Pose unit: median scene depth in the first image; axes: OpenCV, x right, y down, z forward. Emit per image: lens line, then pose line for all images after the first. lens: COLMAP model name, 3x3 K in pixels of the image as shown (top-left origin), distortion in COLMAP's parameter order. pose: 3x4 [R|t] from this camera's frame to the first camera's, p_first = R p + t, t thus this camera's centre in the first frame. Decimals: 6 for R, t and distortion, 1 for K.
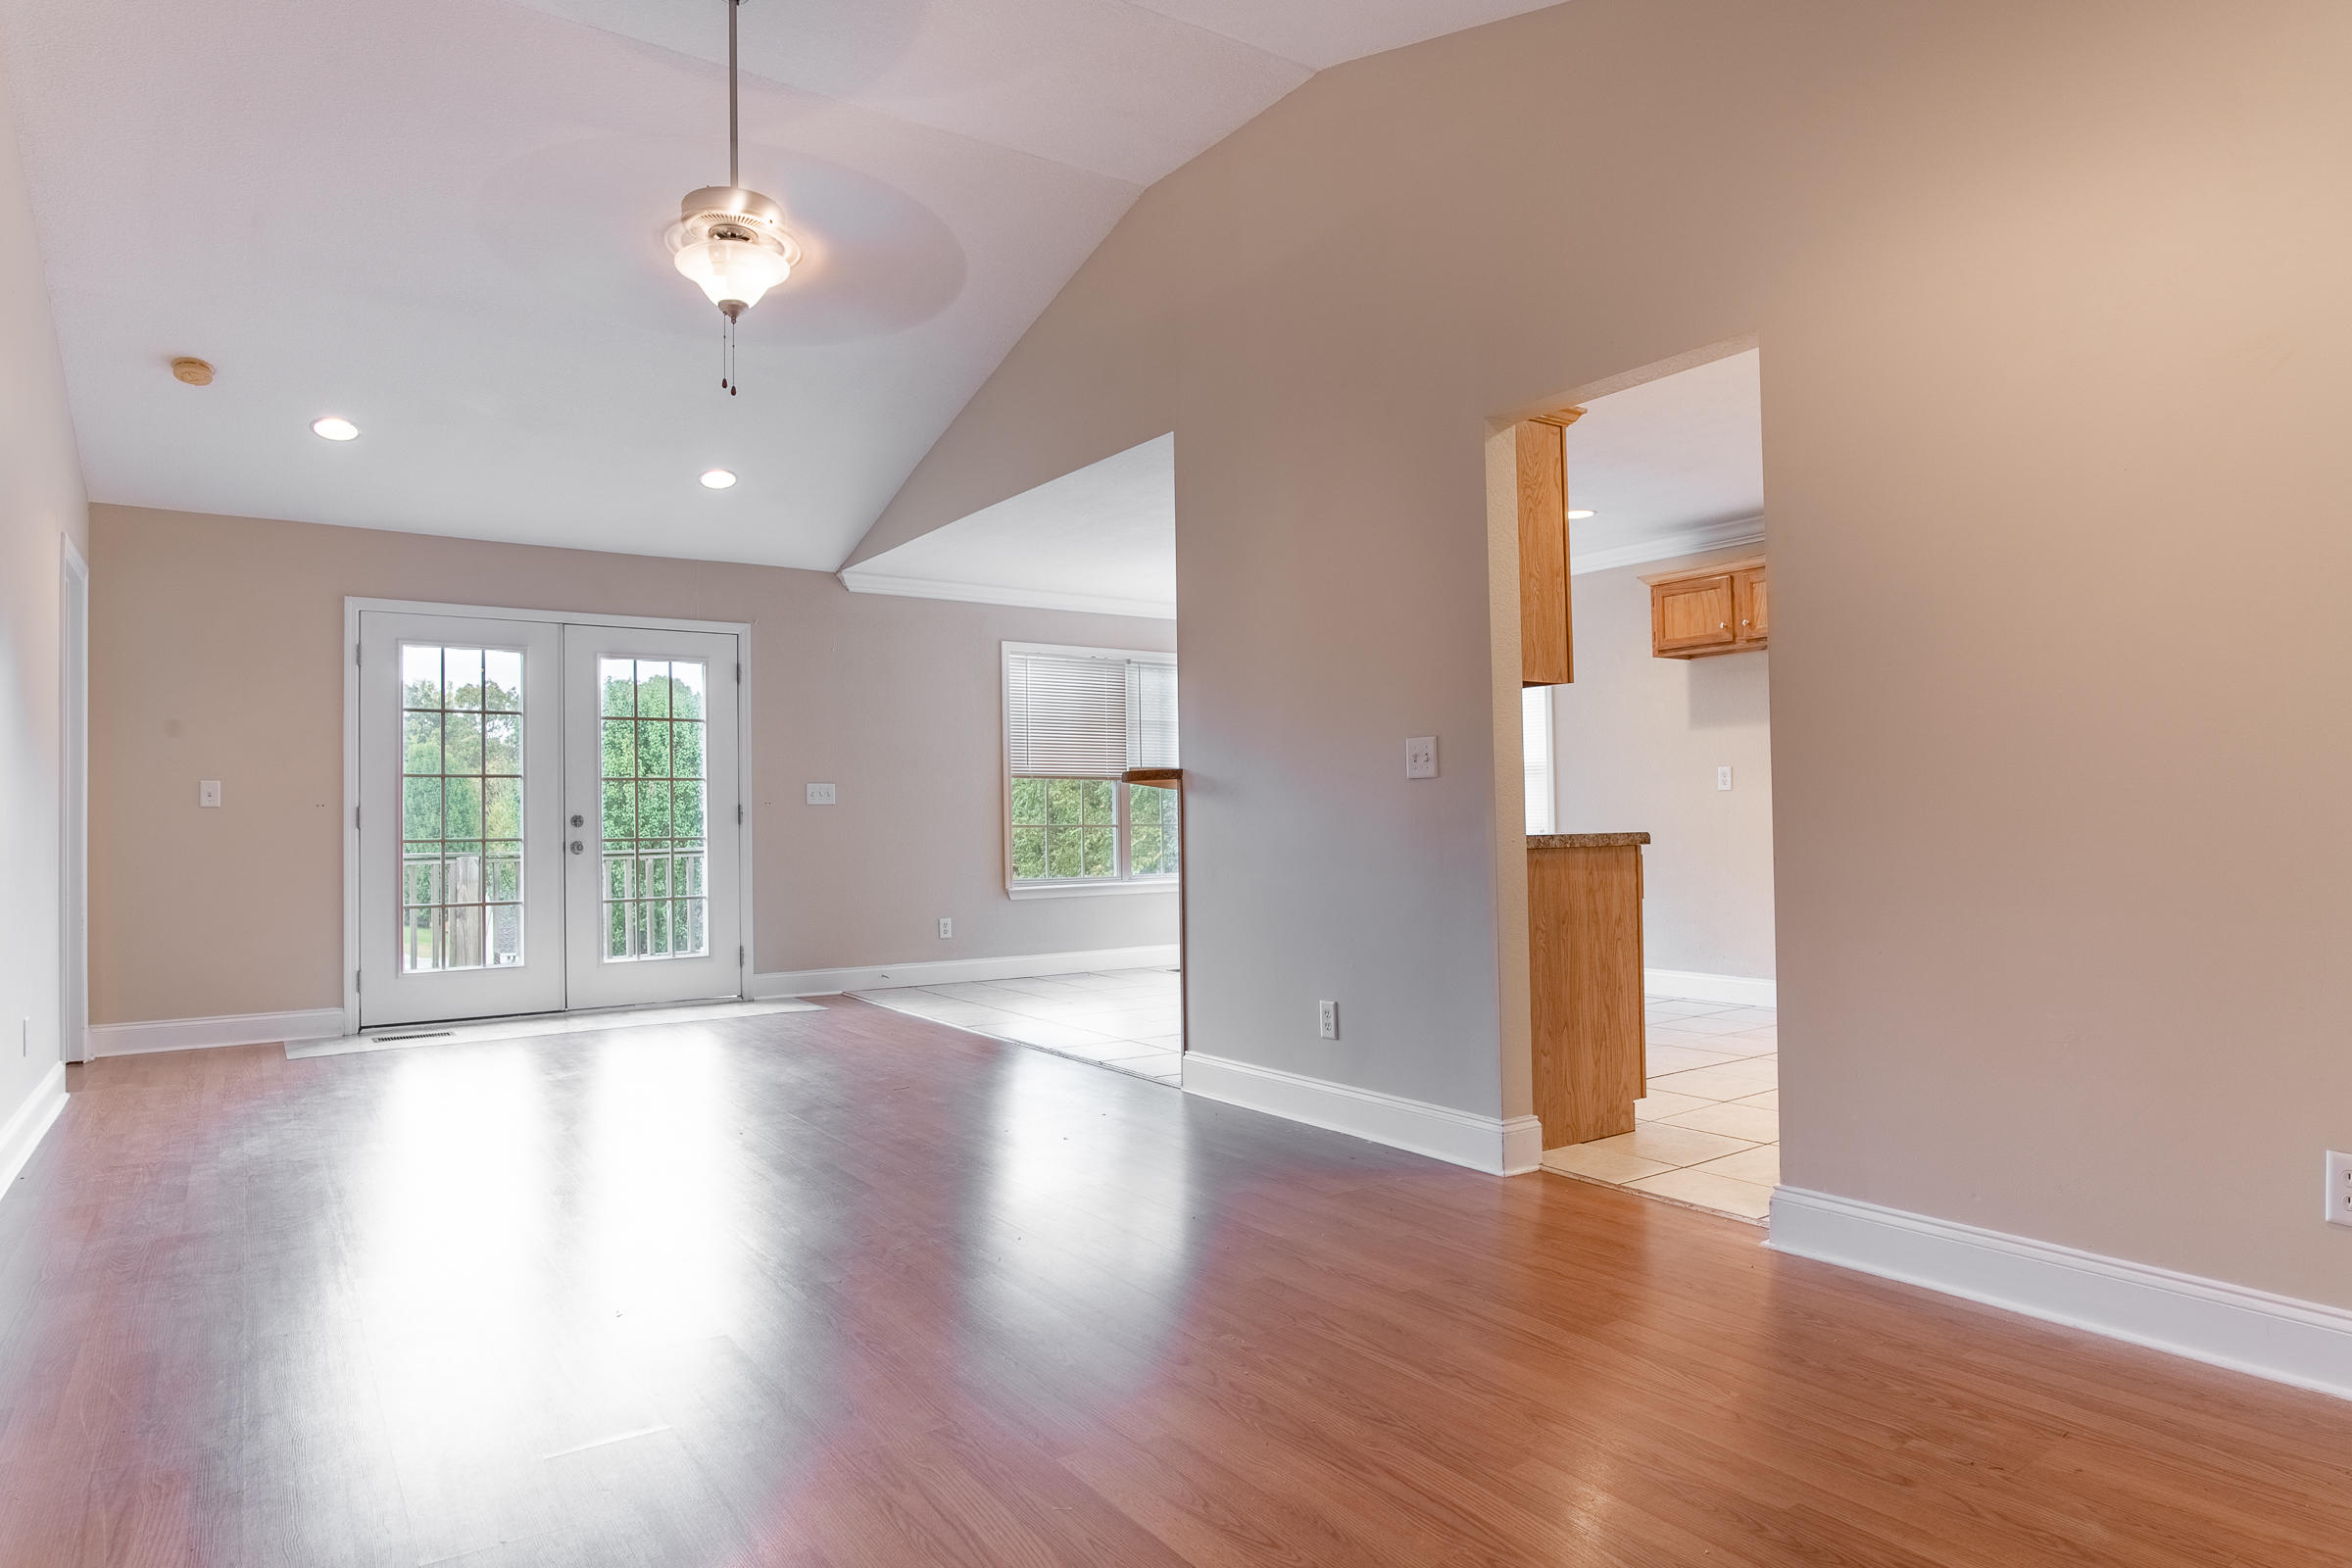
lens RADIAL K [[1365.9, 0, 1176.0], [0, 1365.9, 784.0], [0, 0, 1]] dist [-0.017364, 0.001538]
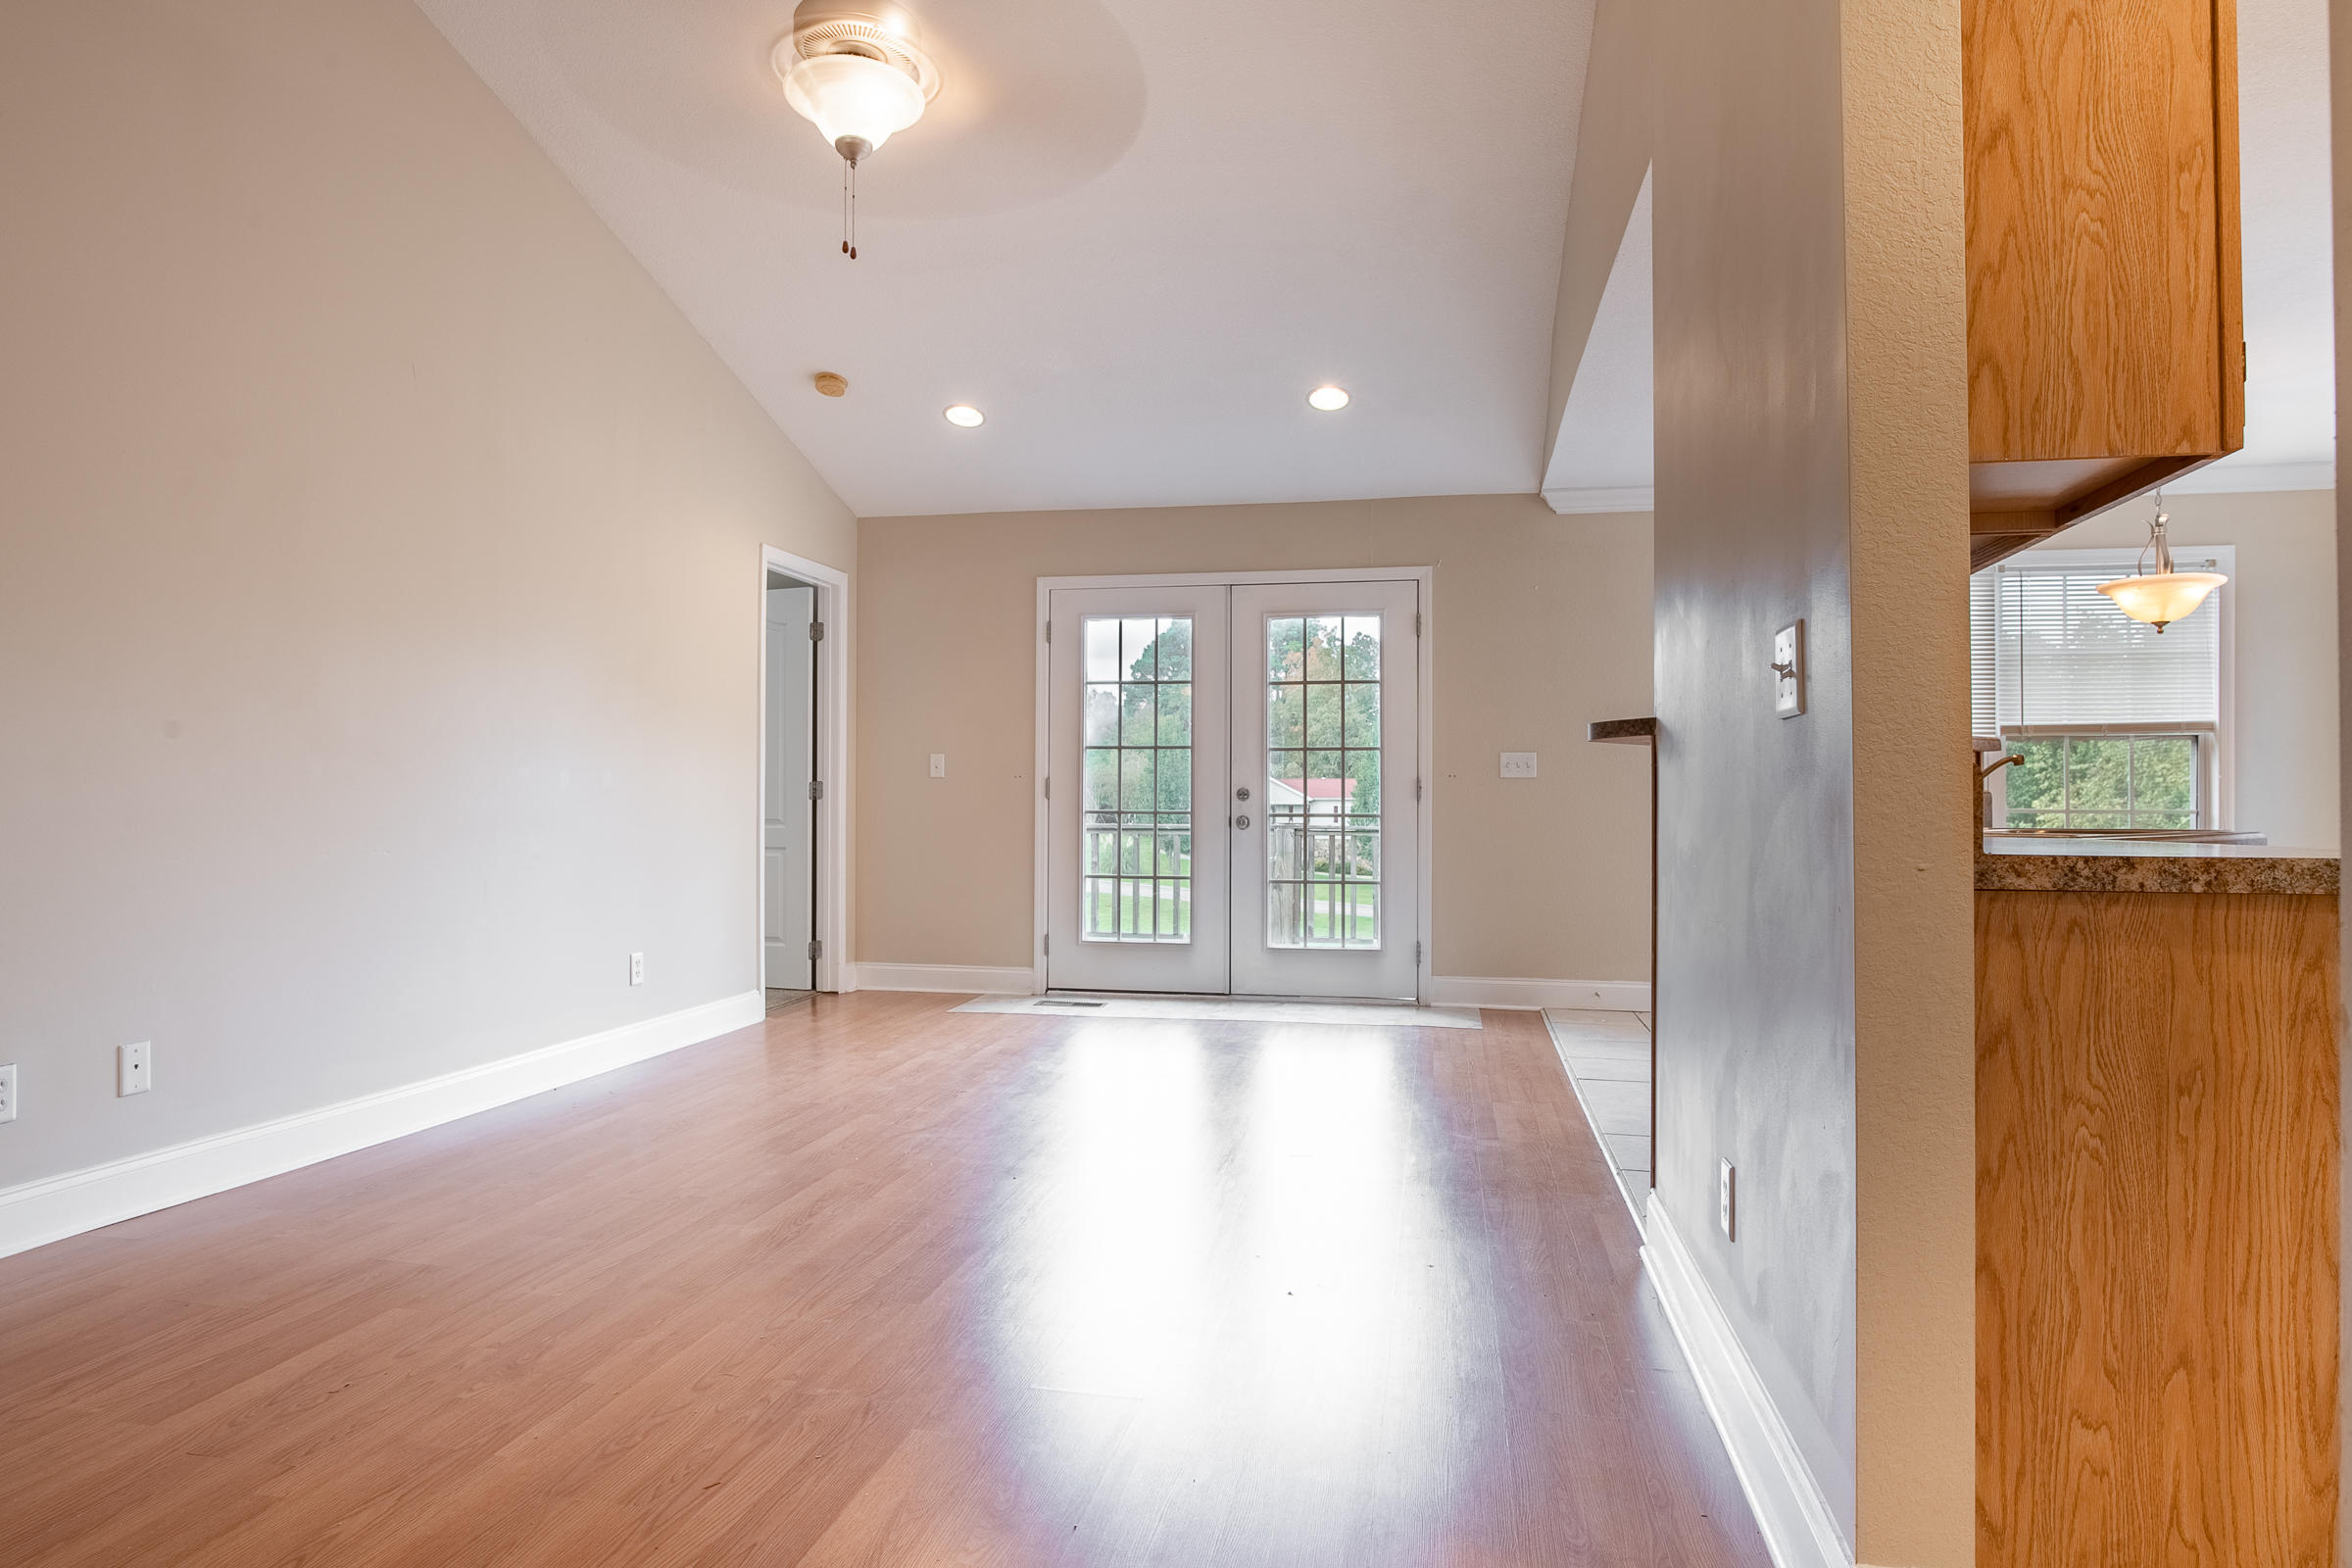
lens RADIAL K [[1365.9, 0, 1176.0], [0, 1365.9, 784.0], [0, 0, 1]] dist [-0.017364, 0.001538]
pose [[0.697872, 0.007044, -0.716188, 0.205121], [0.005643, 0.999867, 0.015334, 0.005457], [0.716200, -0.014743, 0.697739, 0.312981]]
